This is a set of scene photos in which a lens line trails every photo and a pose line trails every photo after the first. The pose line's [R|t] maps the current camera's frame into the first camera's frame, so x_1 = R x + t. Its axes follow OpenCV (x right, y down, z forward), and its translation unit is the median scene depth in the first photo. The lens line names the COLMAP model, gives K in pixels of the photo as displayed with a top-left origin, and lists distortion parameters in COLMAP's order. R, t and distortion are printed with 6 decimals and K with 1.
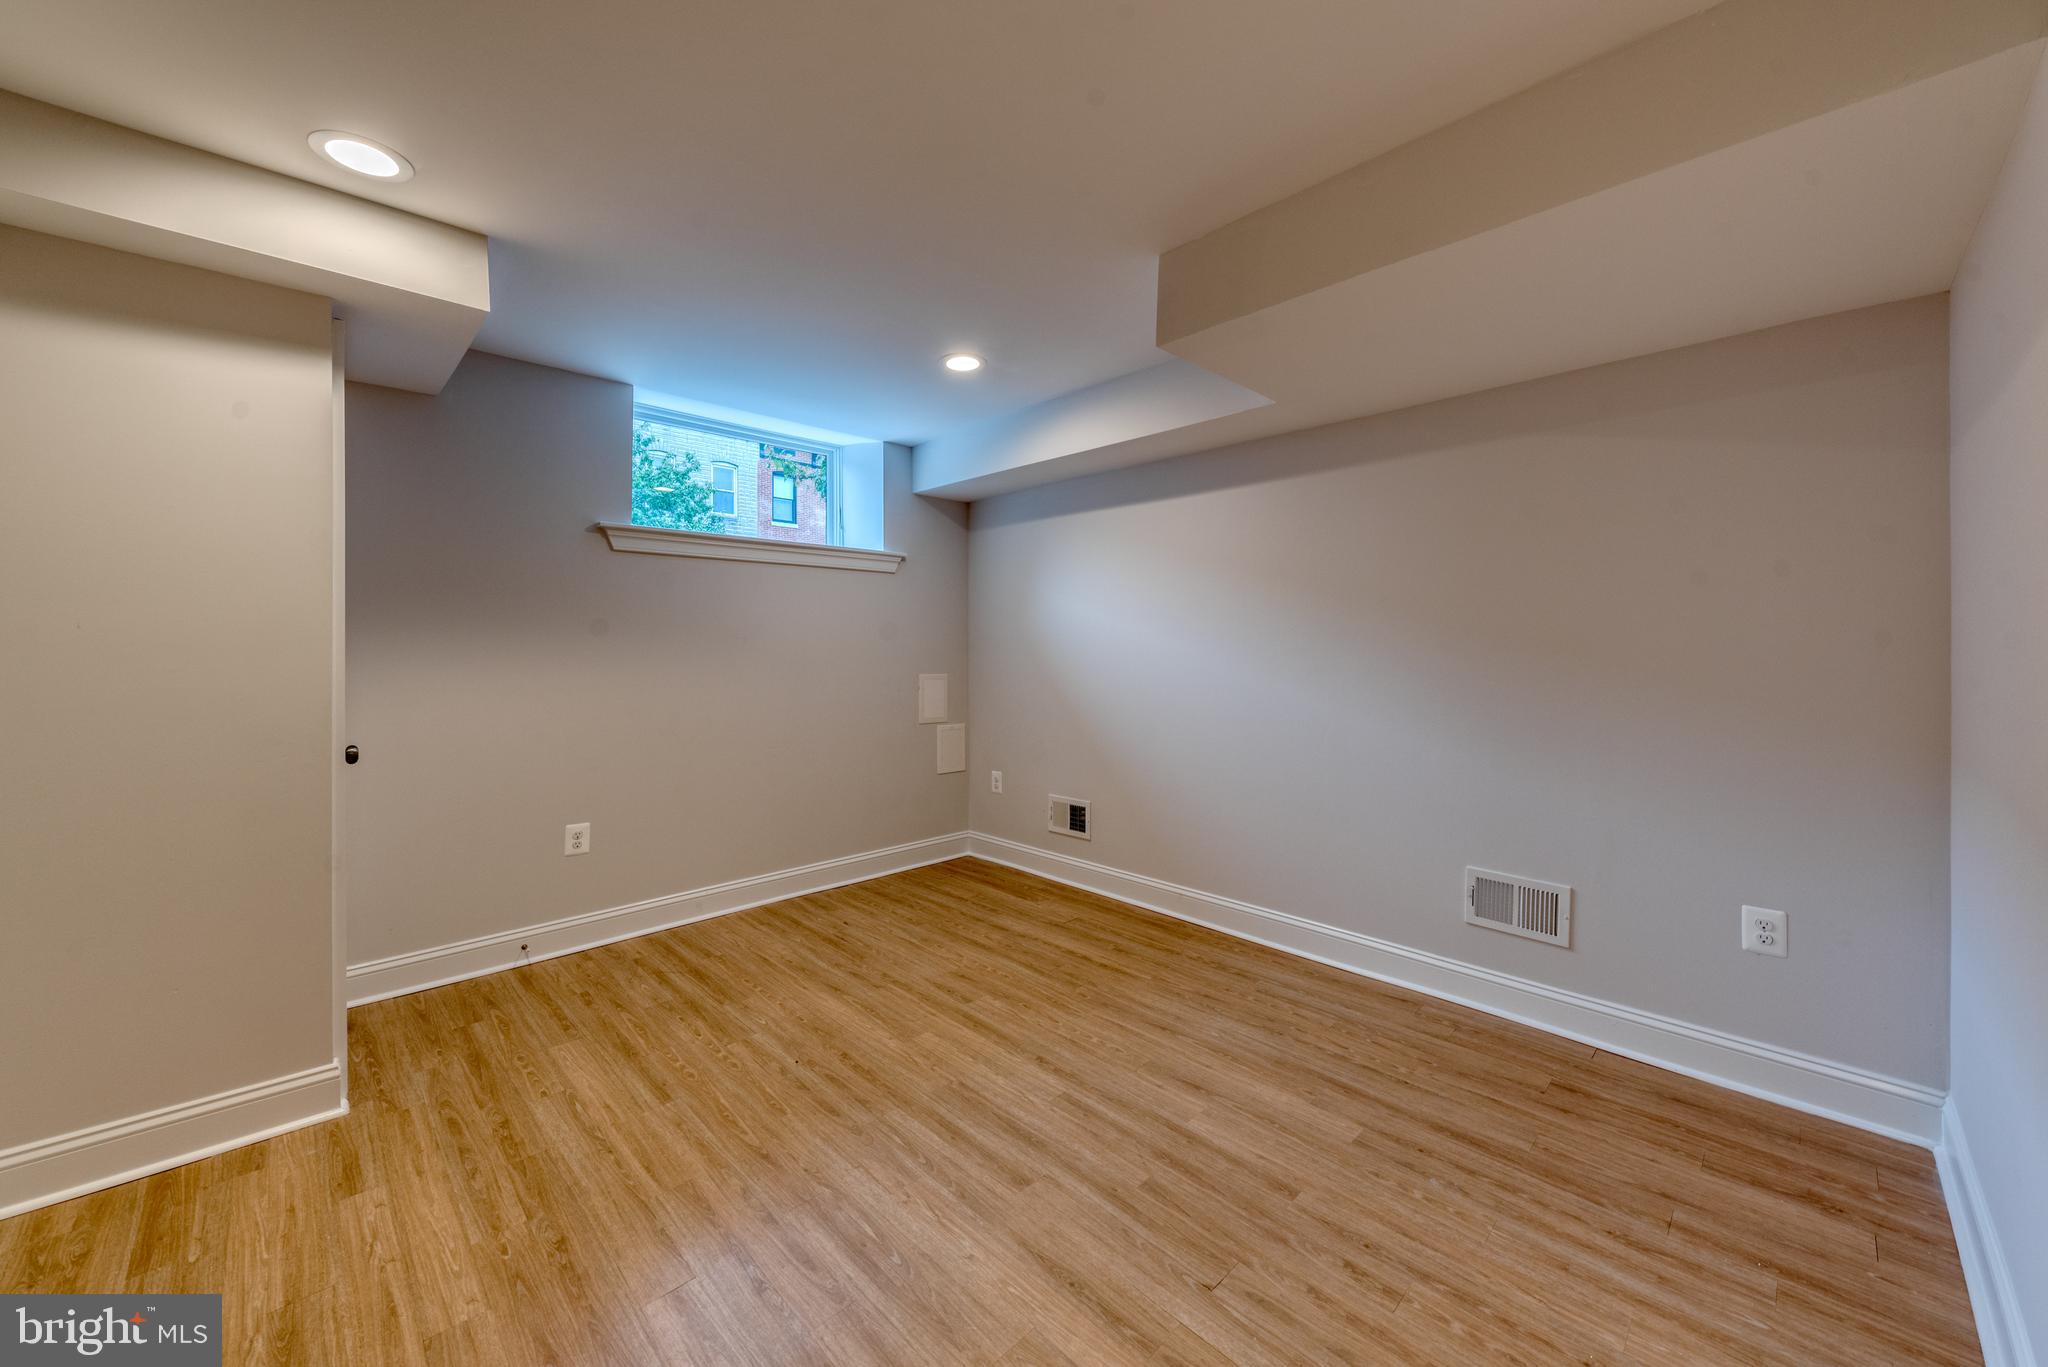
lens RADIAL K [[755.9, 0, 1033.4], [0, 755.9, 651.0], [0, 0, 1]] dist [0.000739, -0.000414]
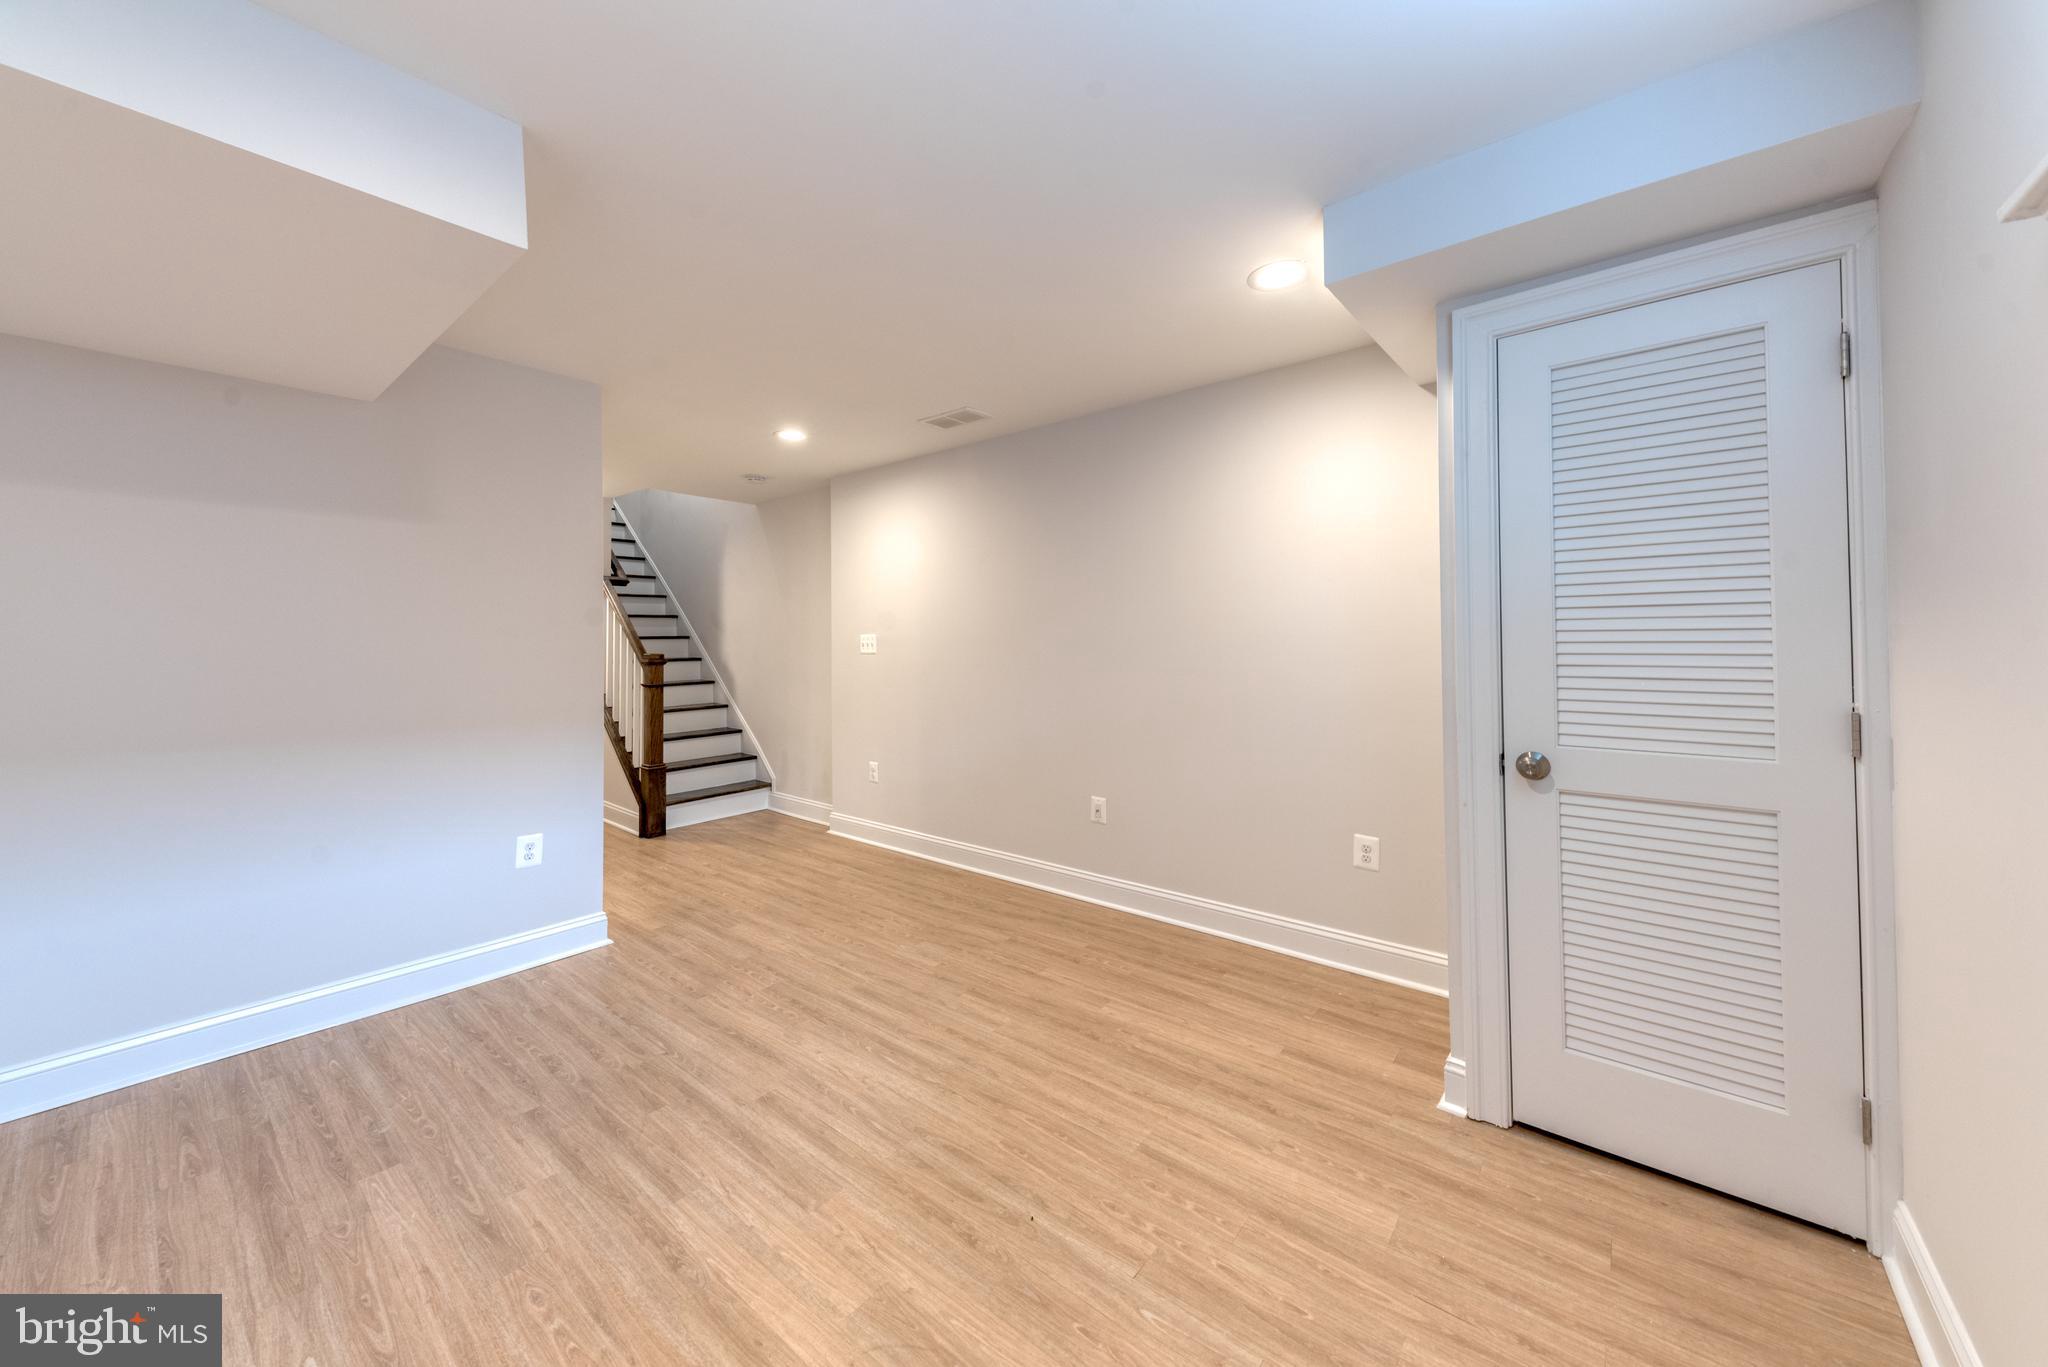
lens RADIAL K [[720.3, 0, 1031.1], [0, 720.3, 630.8], [0, 0, 1]] dist [0.008857, -0.003189]
pose [[-0.993806, 0.005806, -0.110980, -0.241127], [0.007353, 0.999881, -0.013534, -0.011152], [0.110888, -0.014266, -0.993731, 1.719052]]
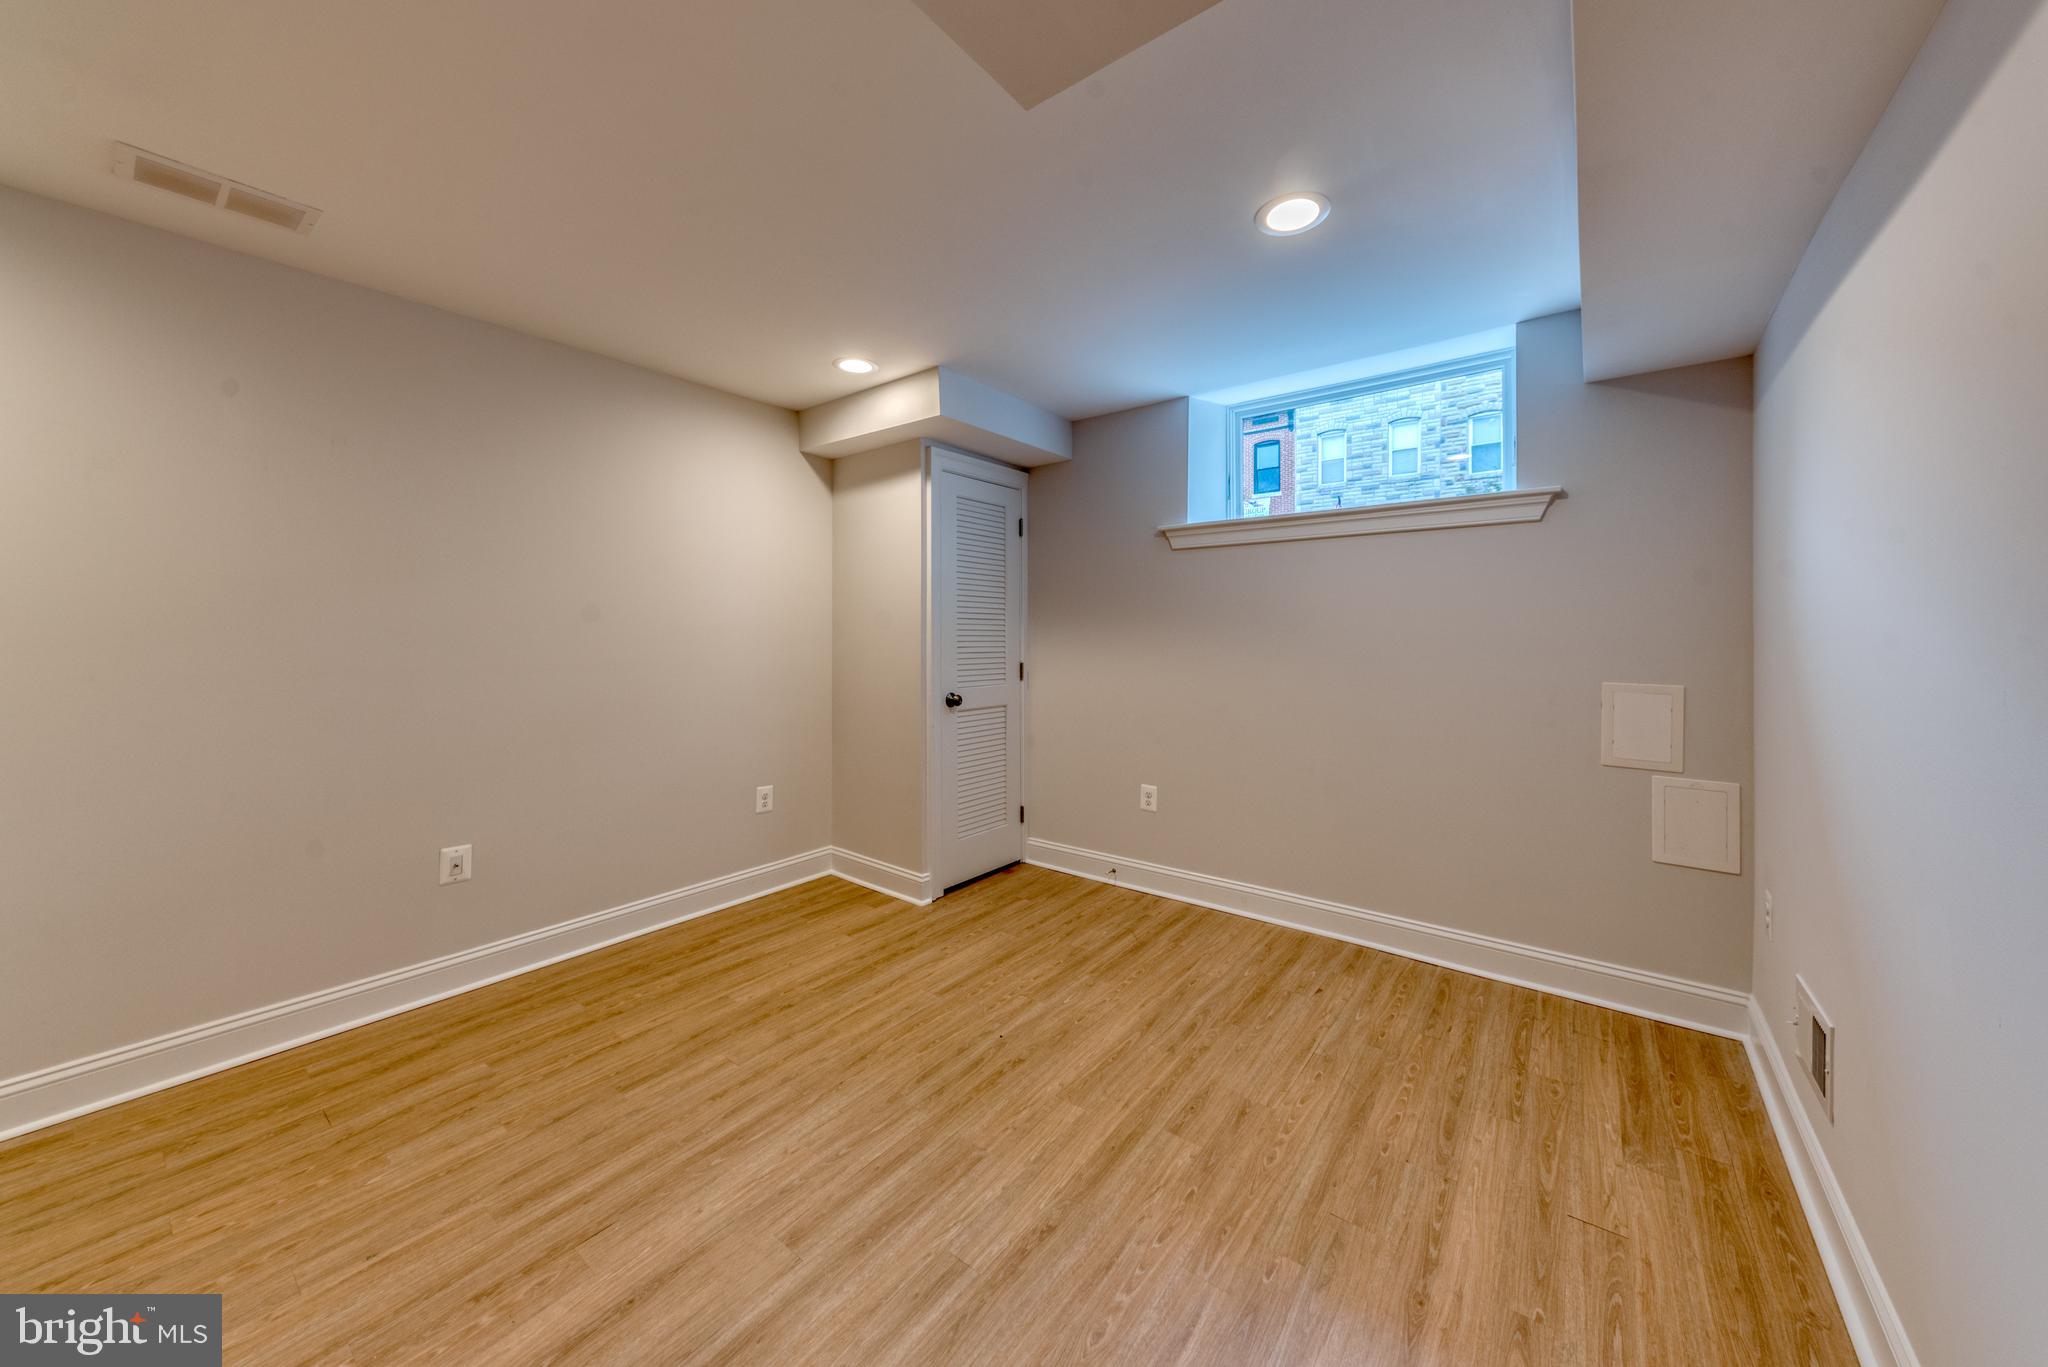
lens RADIAL K [[720.3, 0, 1019.0], [0, 720.3, 634.2], [0, 0, 1]] dist [0.008857, -0.003189]
pose [[0.131352, -0.000239, -0.991336, 0.681071], [-0.004308, 0.999990, -0.000811, -0.007983], [0.991326, 0.004377, 0.131350, 0.902999]]
